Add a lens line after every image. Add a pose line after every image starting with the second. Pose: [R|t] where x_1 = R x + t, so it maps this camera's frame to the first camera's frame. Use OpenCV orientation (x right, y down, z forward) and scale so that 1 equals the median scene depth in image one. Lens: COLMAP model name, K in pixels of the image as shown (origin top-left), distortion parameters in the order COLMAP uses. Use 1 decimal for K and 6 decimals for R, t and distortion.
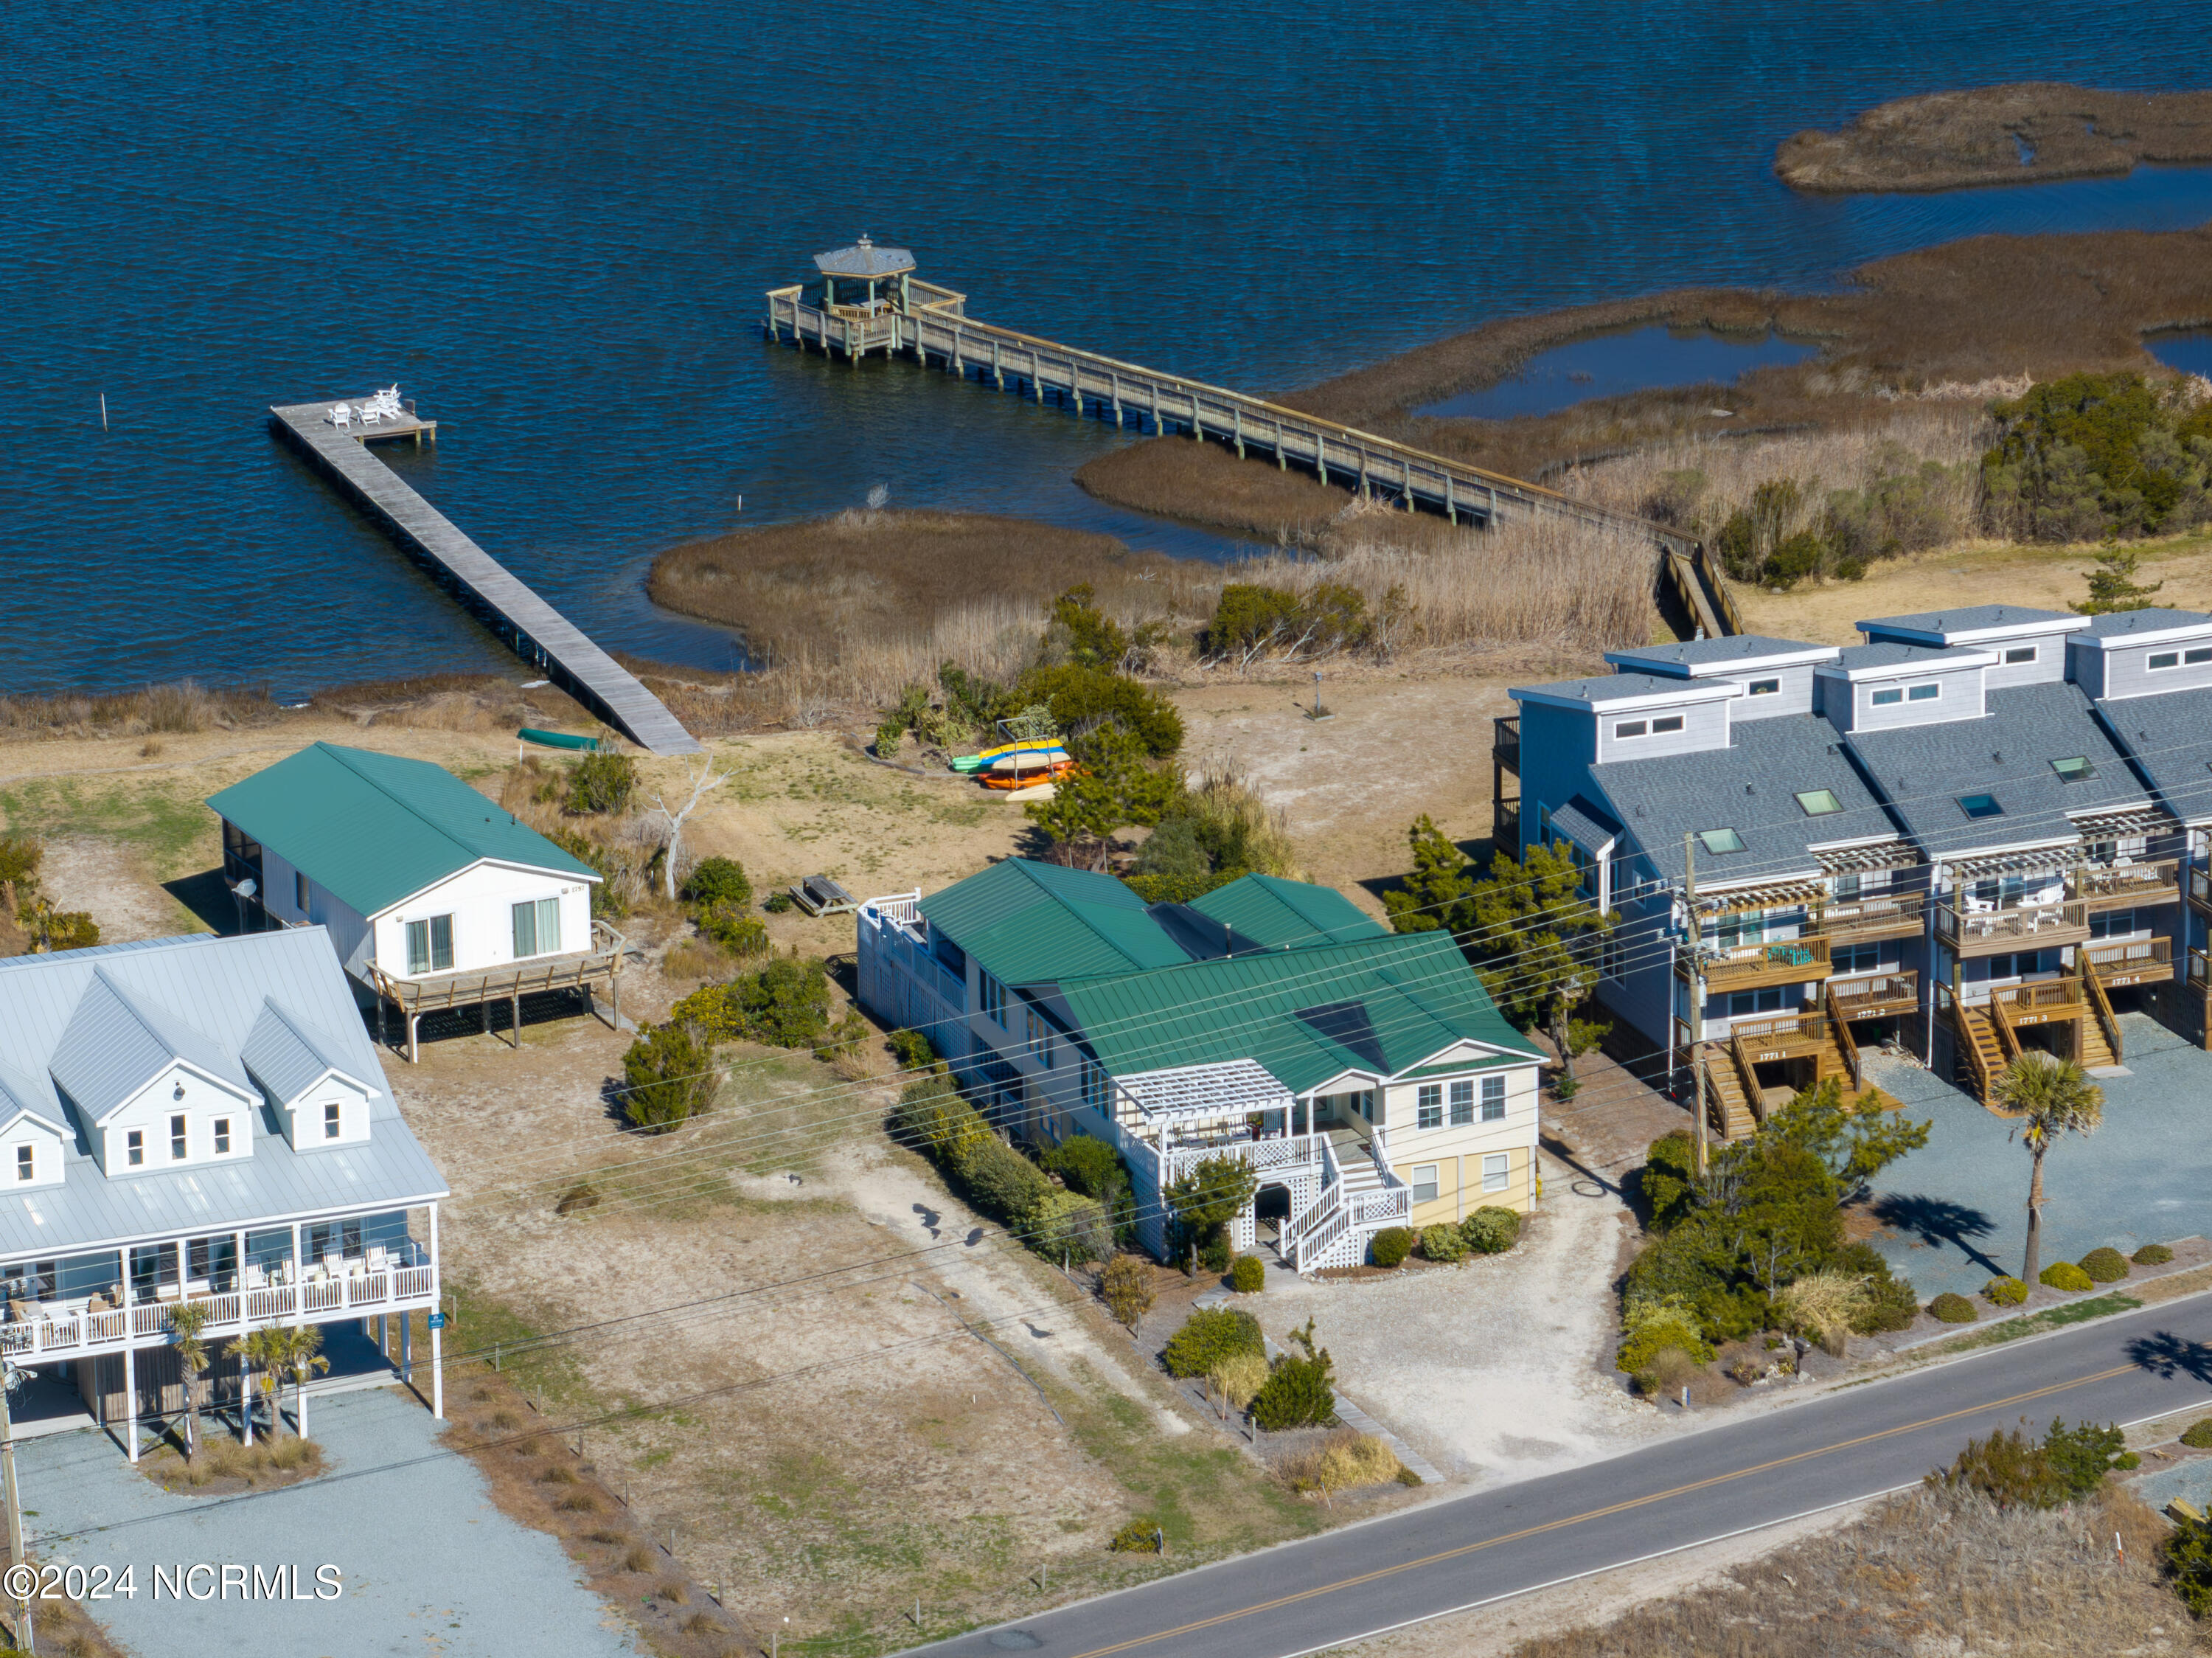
lens RADIAL K [[10759.0, 0, 1090.4], [0, 10759.0, 830.3], [0, 0, 1]] dist [0.168468, 0.000000]
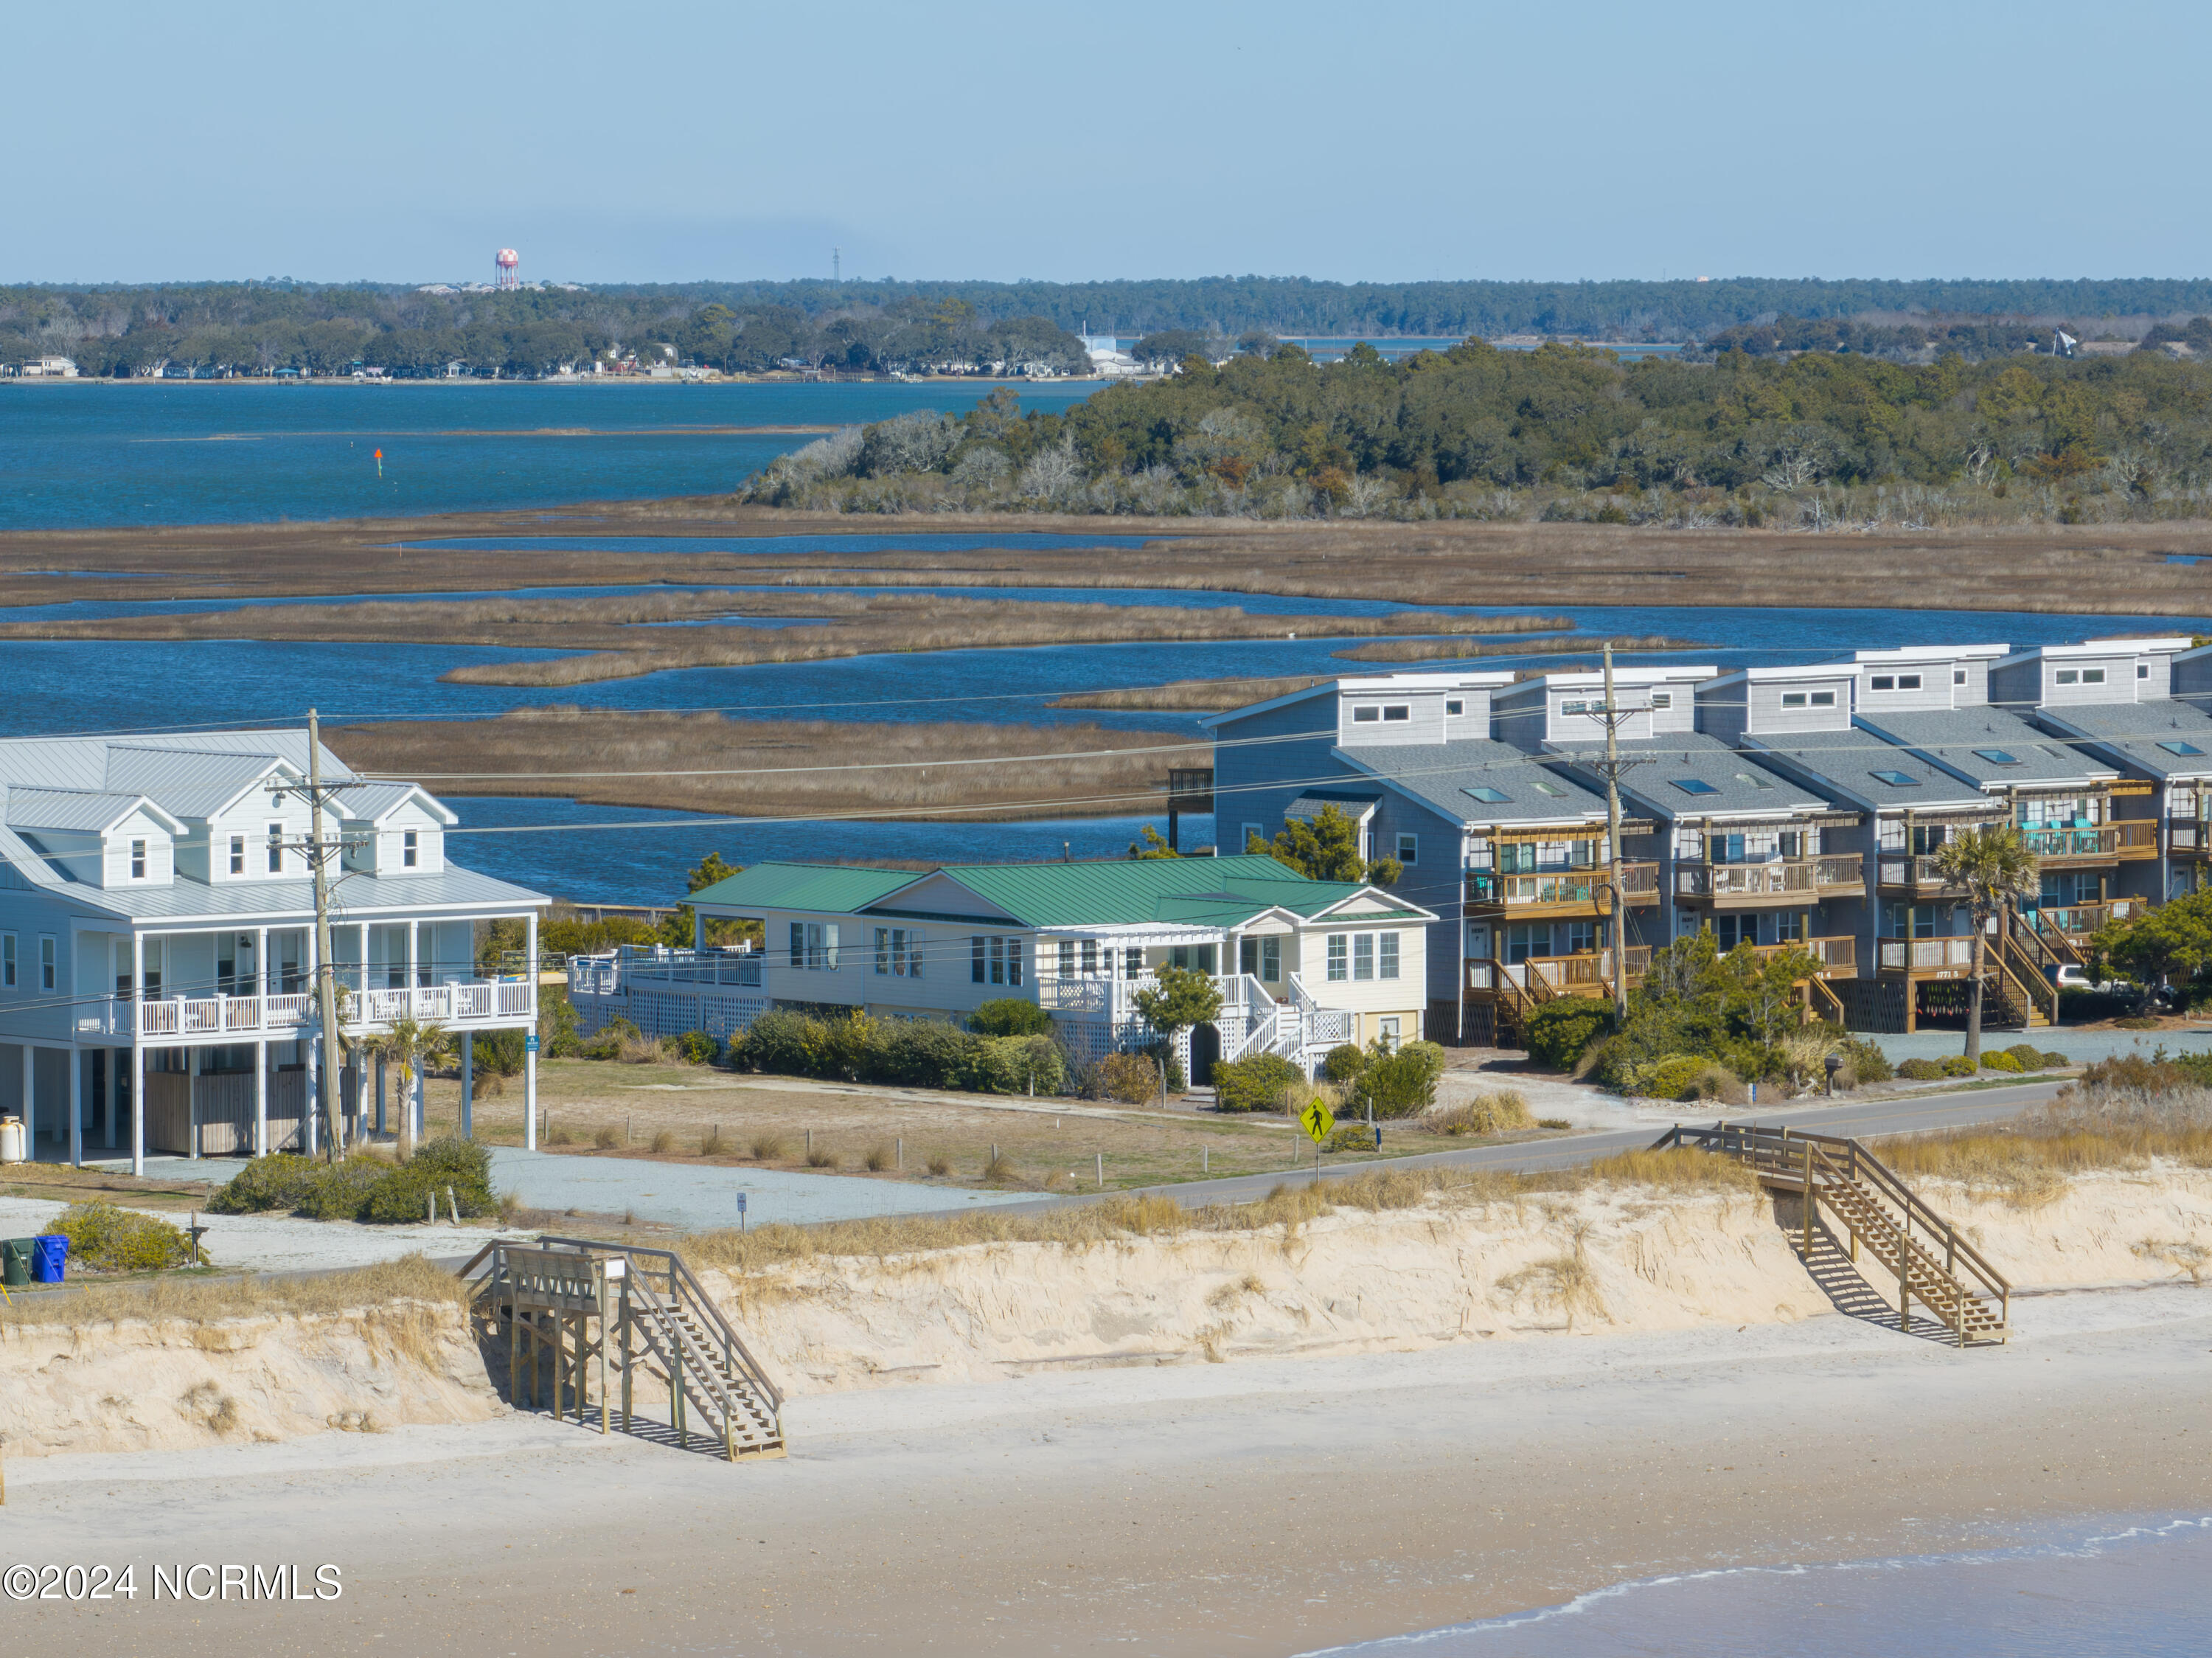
lens RADIAL K [[10759.0, 0, 1112.1], [0, 10759.0, 829.5], [0, 0, 1]] dist [0.168468, 0.000000]
pose [[0.949156, -0.004131, 0.314778, -0.302883], [0.087091, 0.964333, -0.249953, 0.262218], [-0.302518, 0.264659, 0.915663, 0.087791]]
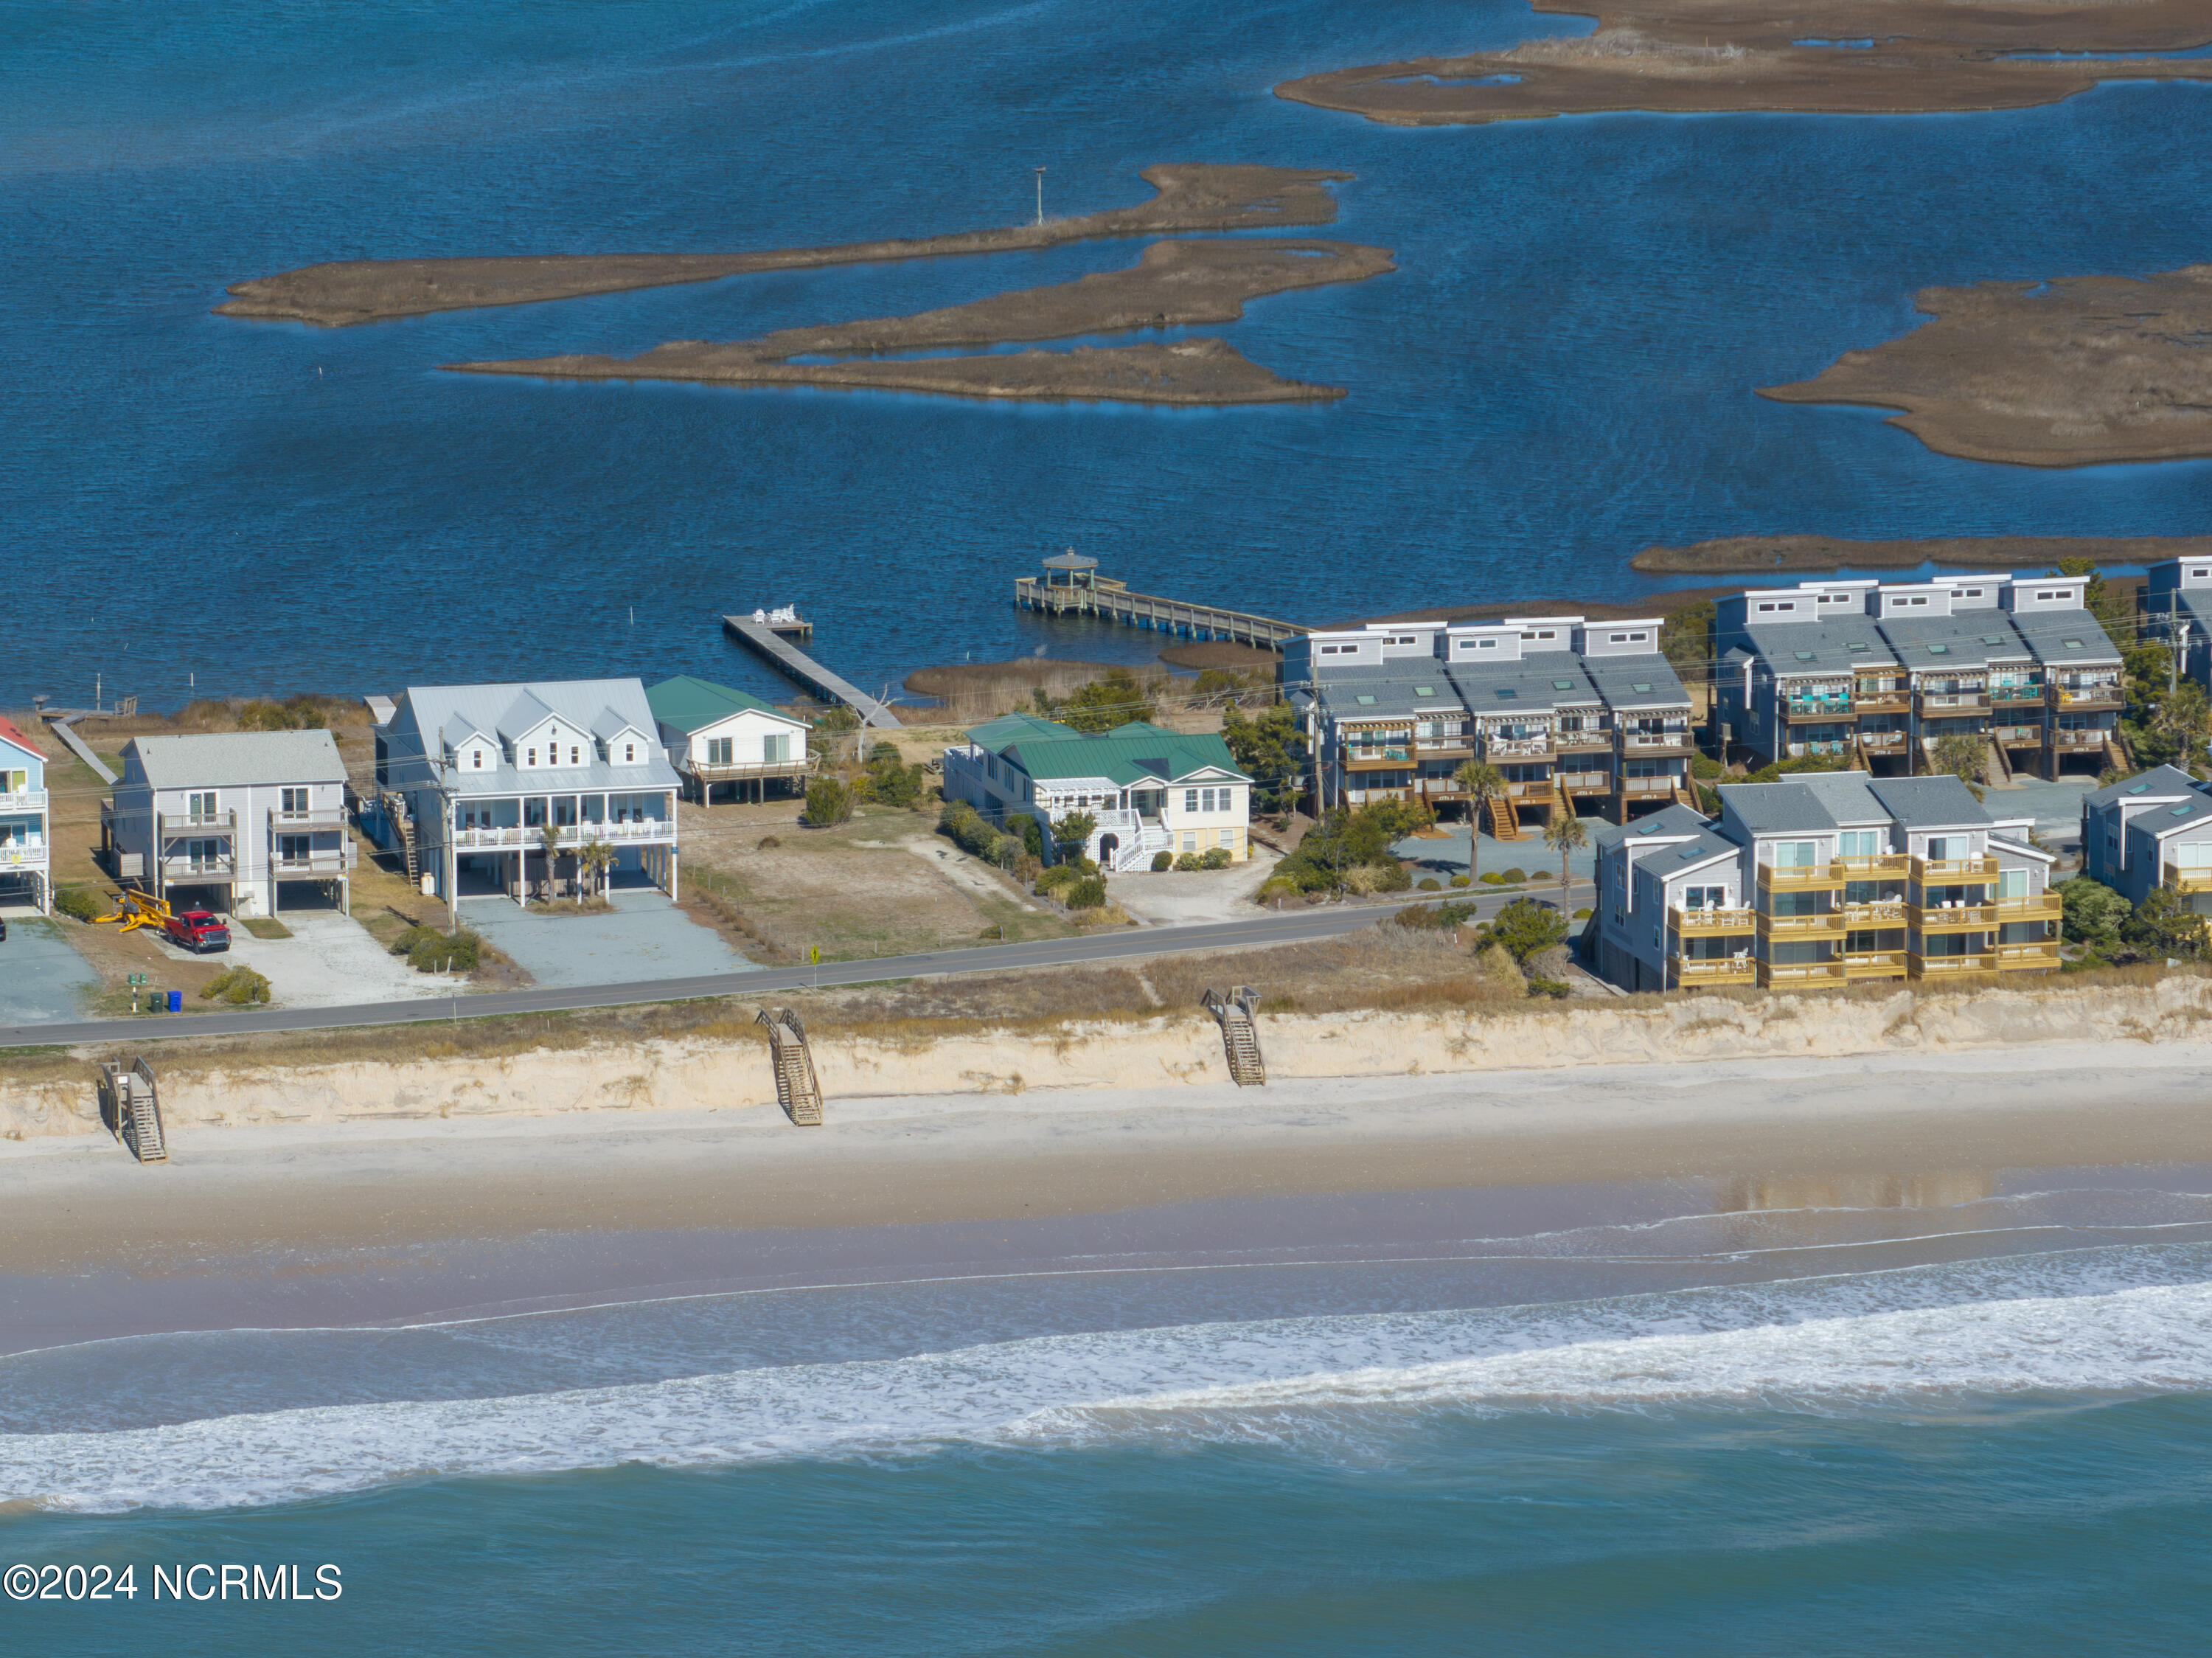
lens RADIAL K [[10759.0, 0, 1107.1], [0, 10759.0, 828.1], [0, 0, 1]] dist [0.168468, 0.000000]
pose [[0.994105, 0.031035, -0.103887, 0.222729], [-0.045114, 0.989675, -0.136046, 0.301889], [0.098592, 0.139931, 0.985241, -0.959962]]
